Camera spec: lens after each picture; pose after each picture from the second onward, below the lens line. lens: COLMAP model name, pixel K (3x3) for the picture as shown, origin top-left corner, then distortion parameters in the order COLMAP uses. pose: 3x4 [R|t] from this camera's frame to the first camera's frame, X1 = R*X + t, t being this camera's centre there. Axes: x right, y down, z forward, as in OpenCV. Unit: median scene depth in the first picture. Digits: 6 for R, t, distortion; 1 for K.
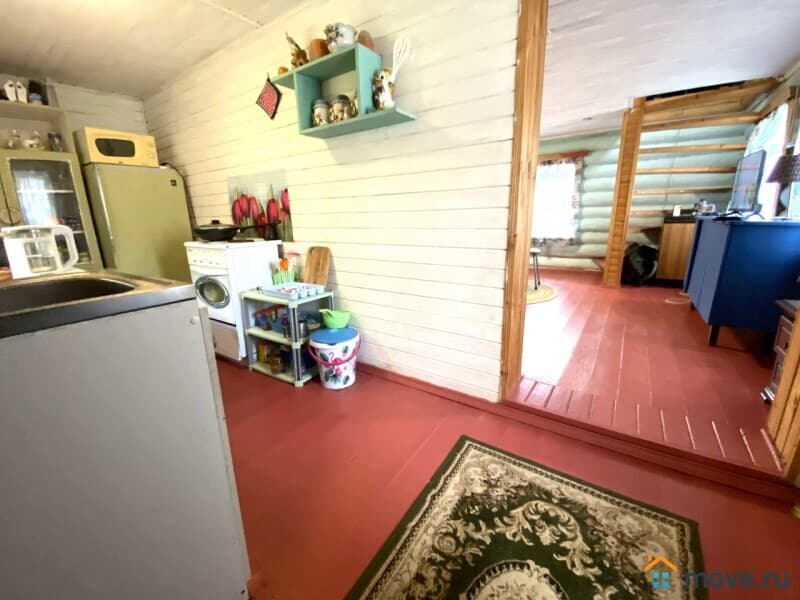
lens RADIAL K [[325.5, 0, 408.6], [0, 325.5, 307.0], [0, 0, 1]] dist [0.007798, -0.014002]
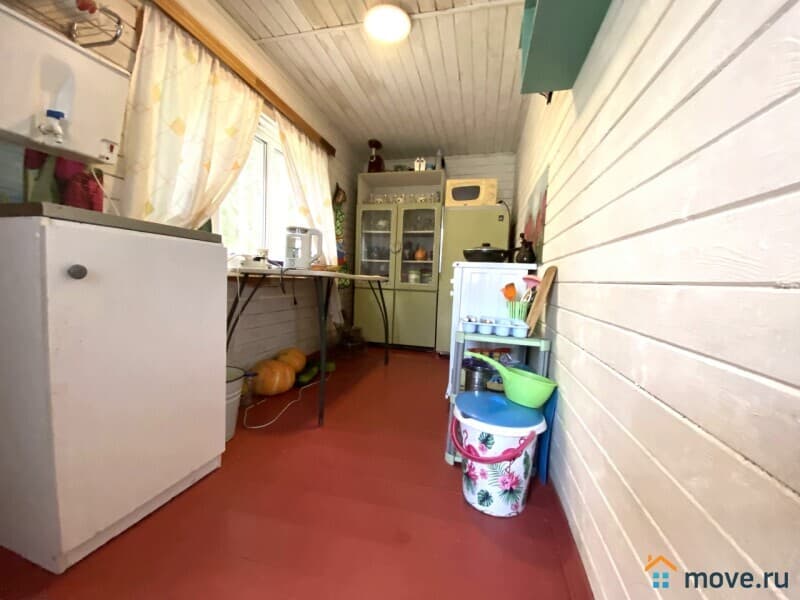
lens RADIAL K [[325.5, 0, 396.1], [0, 325.5, 300.0], [0, 0, 1]] dist [0.007798, -0.014002]
pose [[0.339746, 0.095622, -0.935644, 0.211232], [-0.291176, 0.956636, -0.007963, -0.036573], [0.894309, 0.275142, 0.352856, 0.552172]]
